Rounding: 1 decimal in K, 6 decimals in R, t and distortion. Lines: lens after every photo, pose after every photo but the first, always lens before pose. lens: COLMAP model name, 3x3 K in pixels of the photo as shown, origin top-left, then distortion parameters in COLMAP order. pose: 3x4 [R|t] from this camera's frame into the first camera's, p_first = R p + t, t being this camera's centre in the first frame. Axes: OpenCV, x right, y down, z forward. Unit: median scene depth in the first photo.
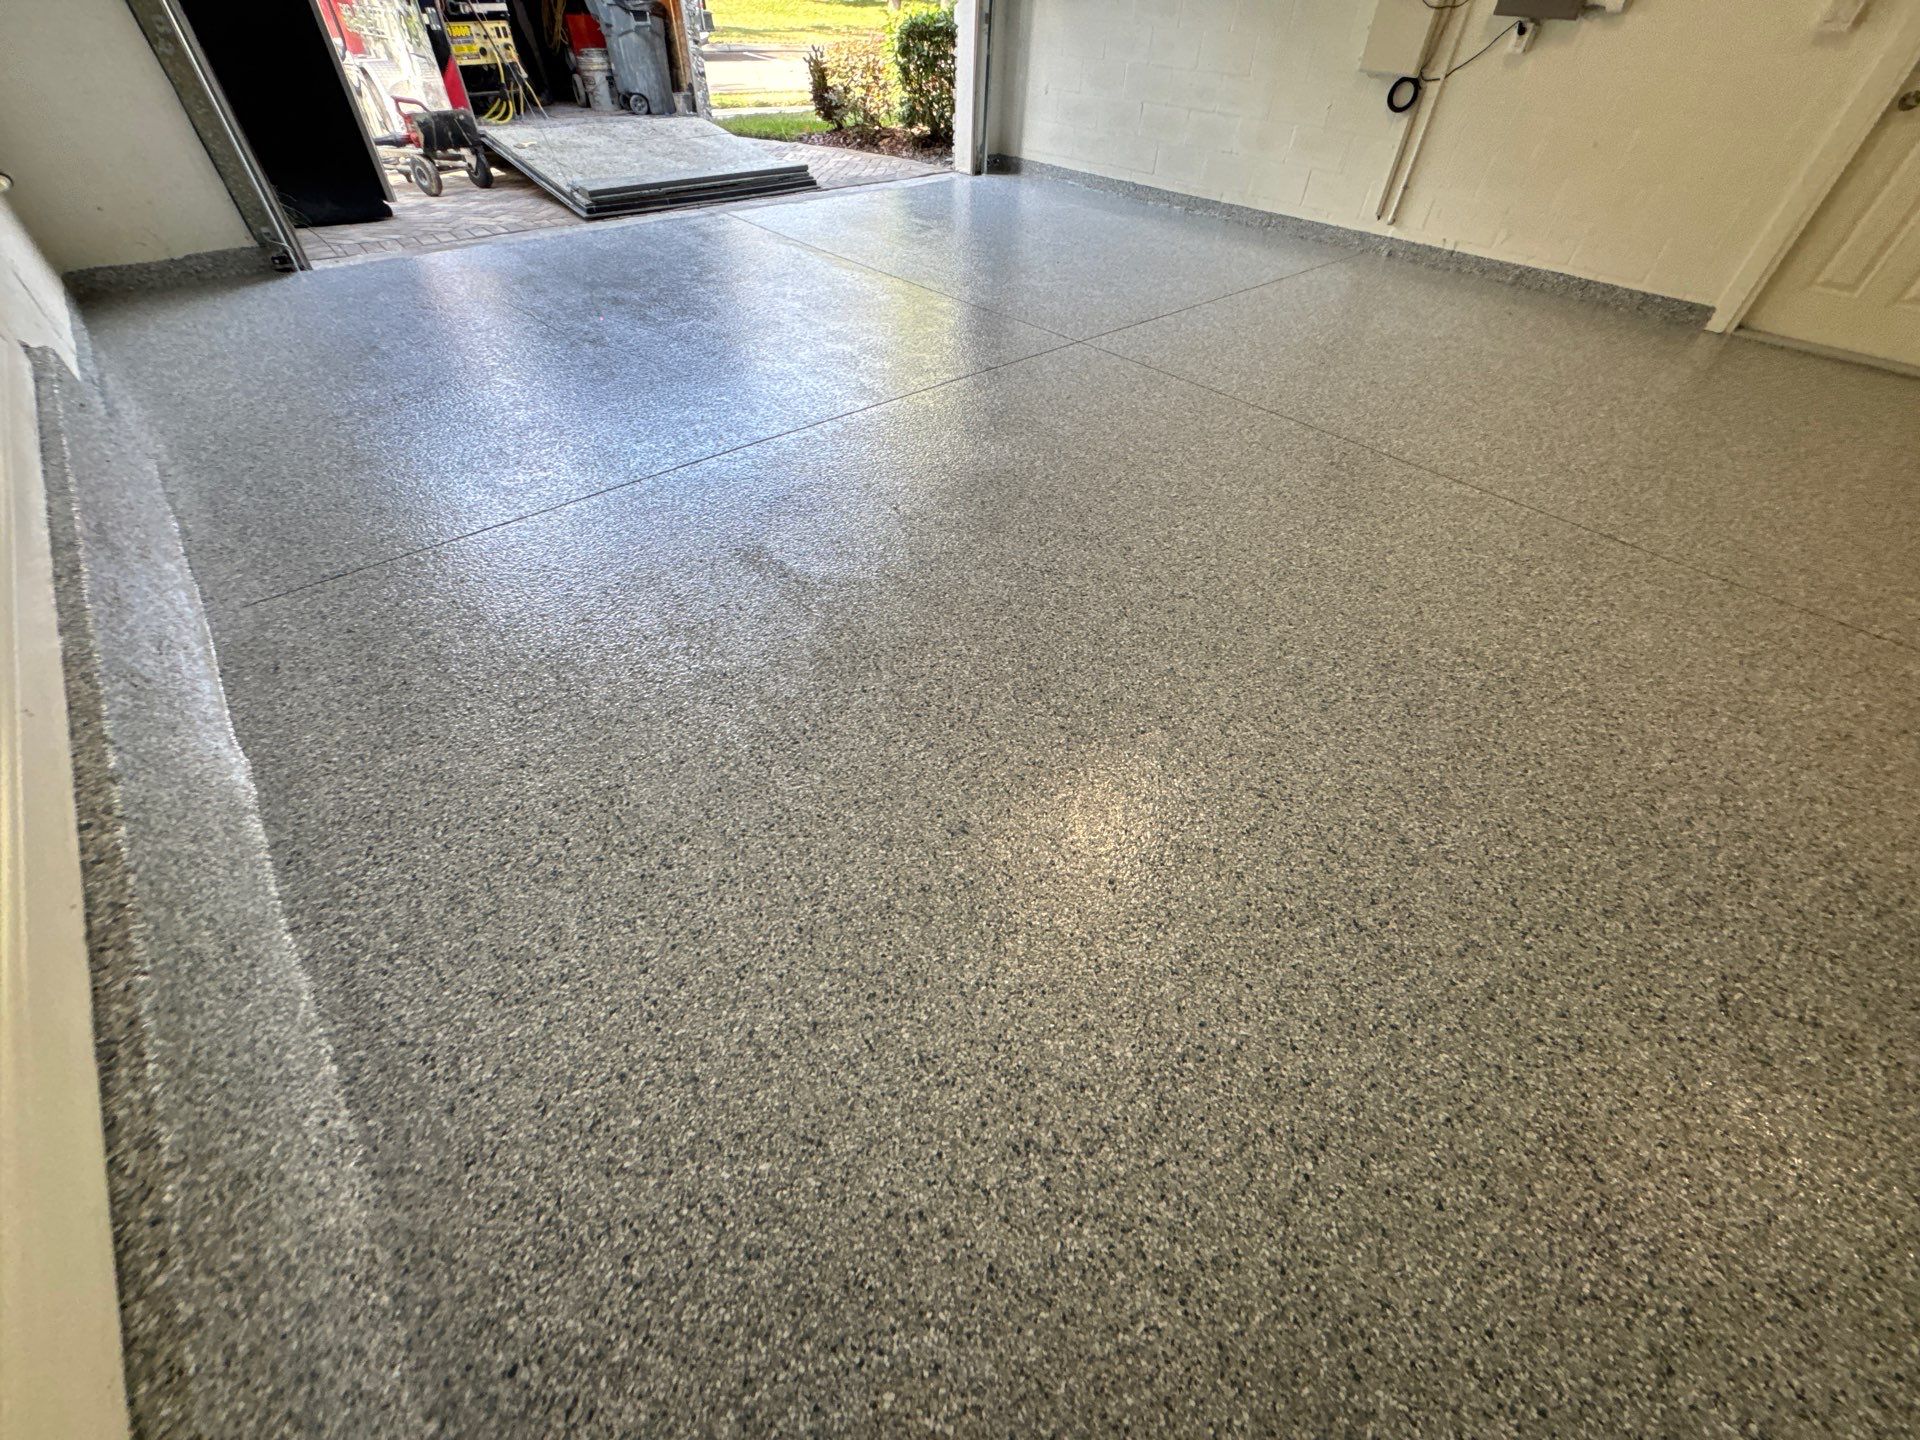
lens RADIAL K [[767.2, 0, 956.5], [0, 767.2, 715.9], [0, 0, 1]] dist [-0.007887, 0.000562]
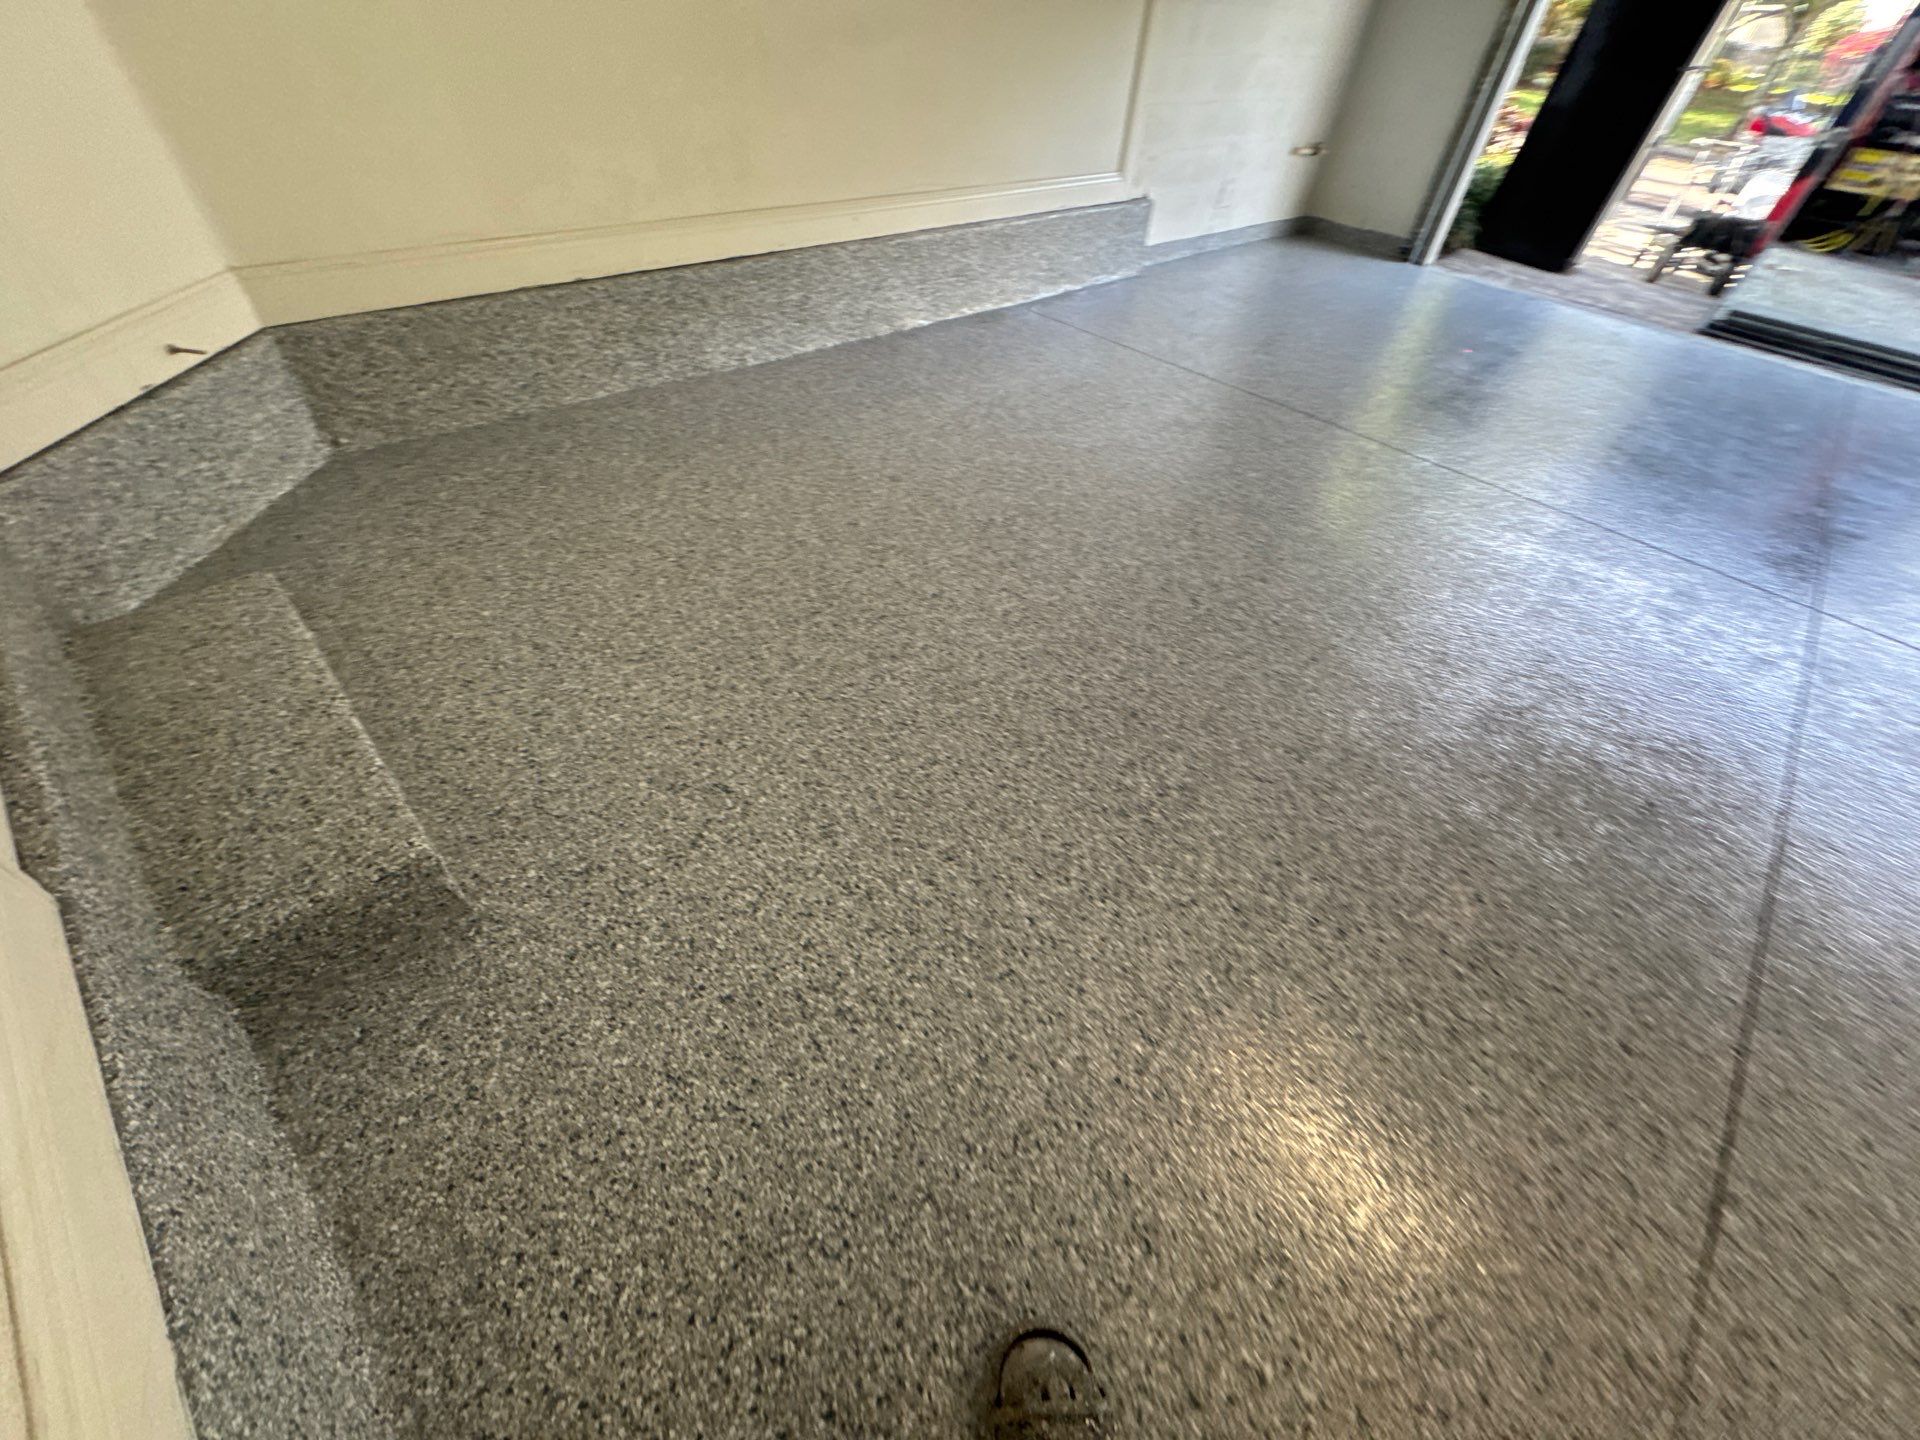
lens RADIAL K [[767.2, 0, 956.1], [0, 767.2, 721.2], [0, 0, 1]] dist [-0.007887, 0.000562]
pose [[0.070626, 0.683307, -0.726708, 0.571389], [-0.750768, 0.516092, 0.412306, -0.131401], [0.656779, 0.516470, 0.549454, 0.170969]]
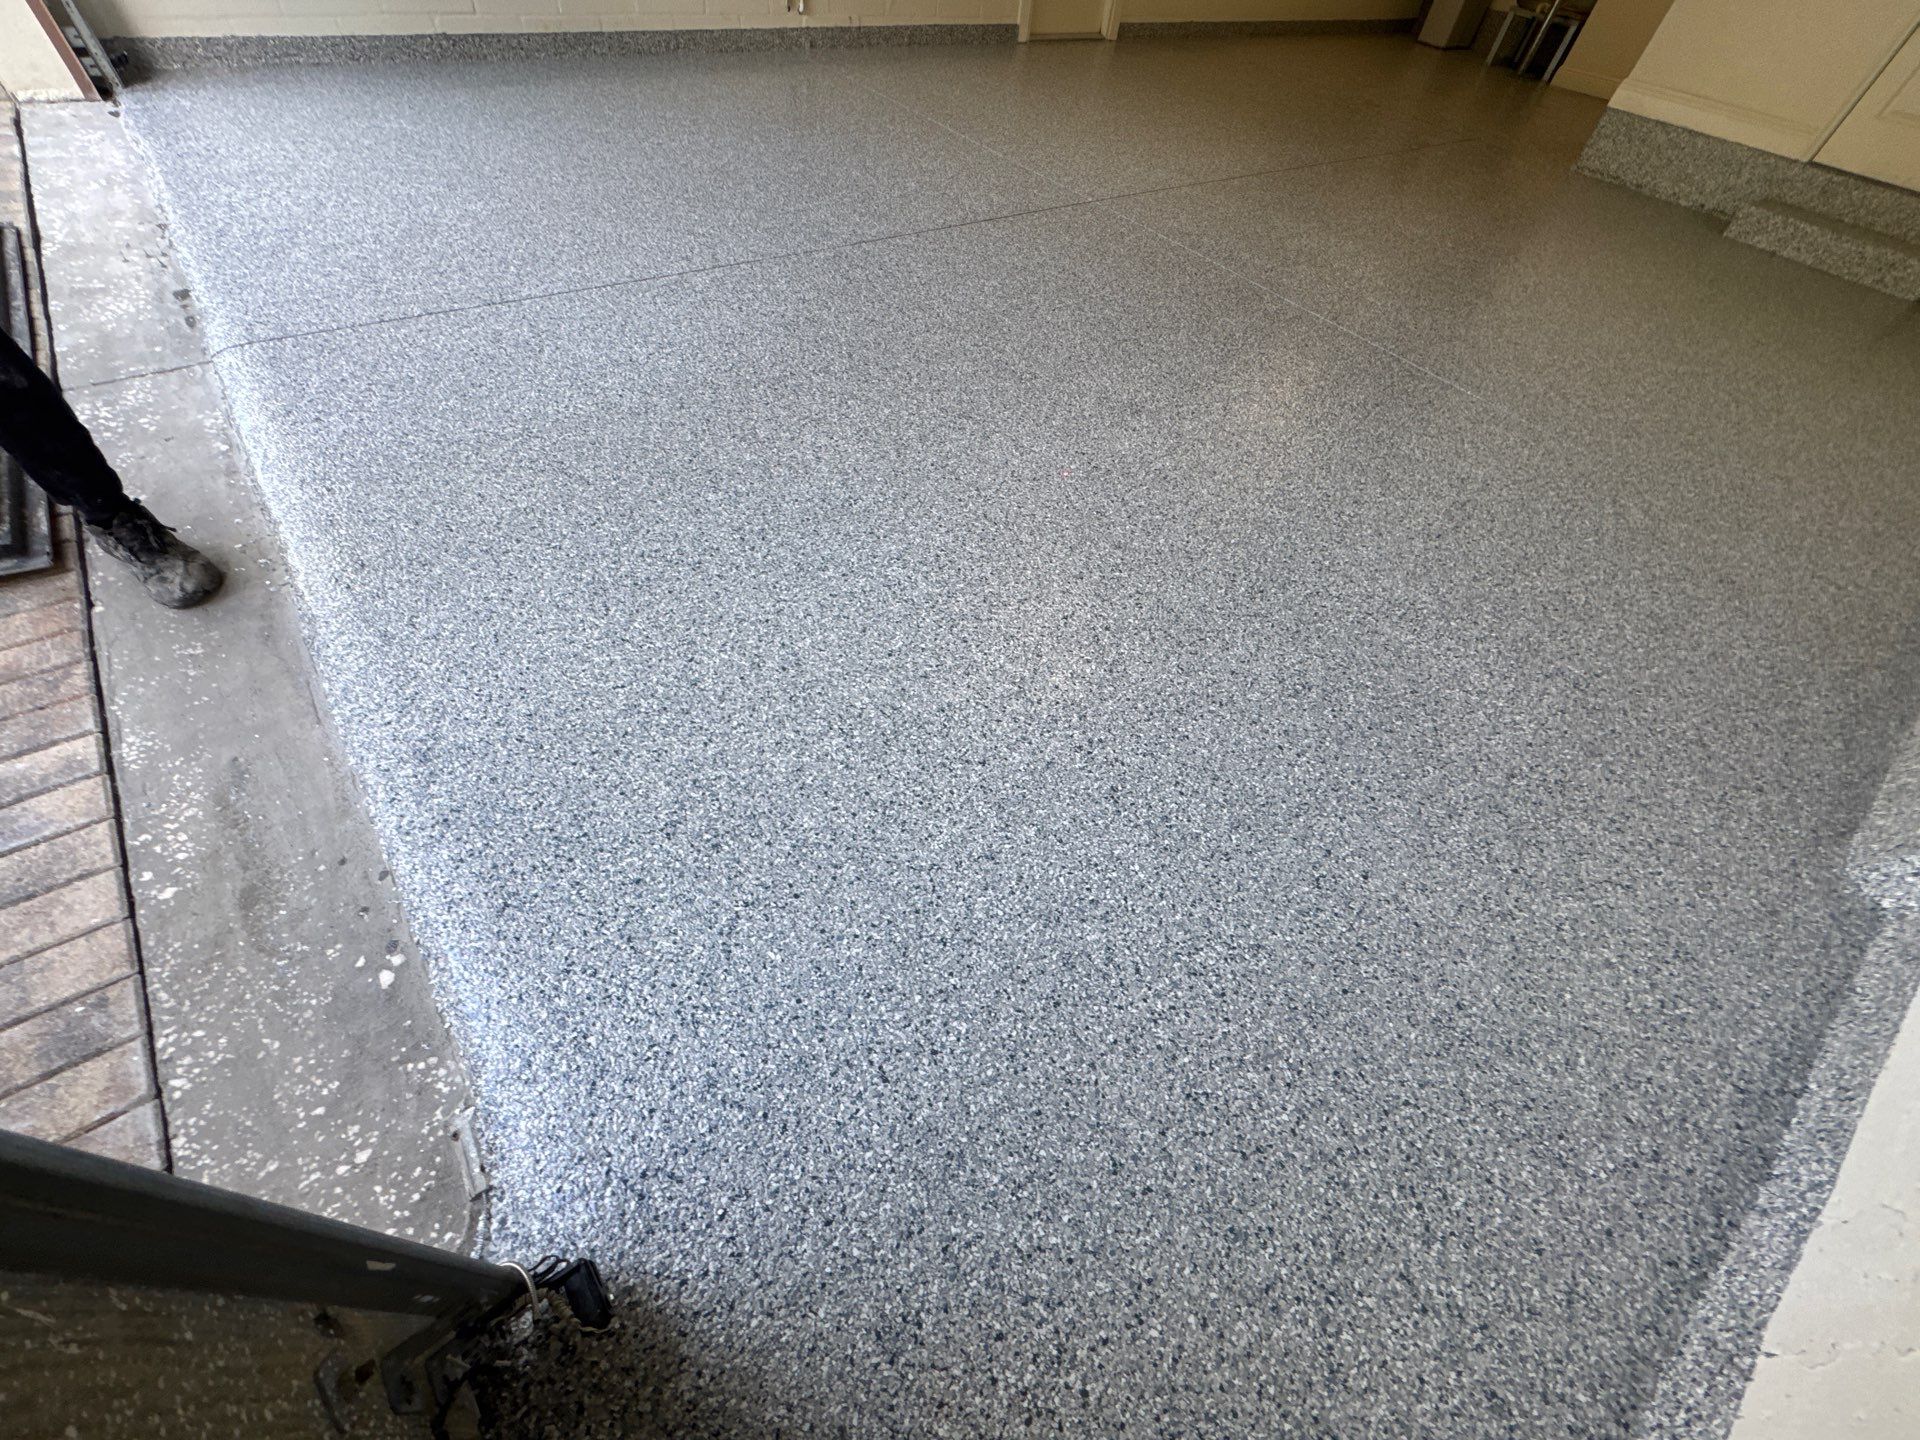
lens RADIAL K [[767.2, 0, 962.5], [0, 767.2, 725.3], [0, 0, 1]] dist [-0.007887, 0.000562]
pose [[0.081566, -0.785336, 0.613673, -0.856834], [0.618457, 0.522725, 0.586745, -0.716156], [-0.781574, 0.331672, 0.528332, 0.730405]]
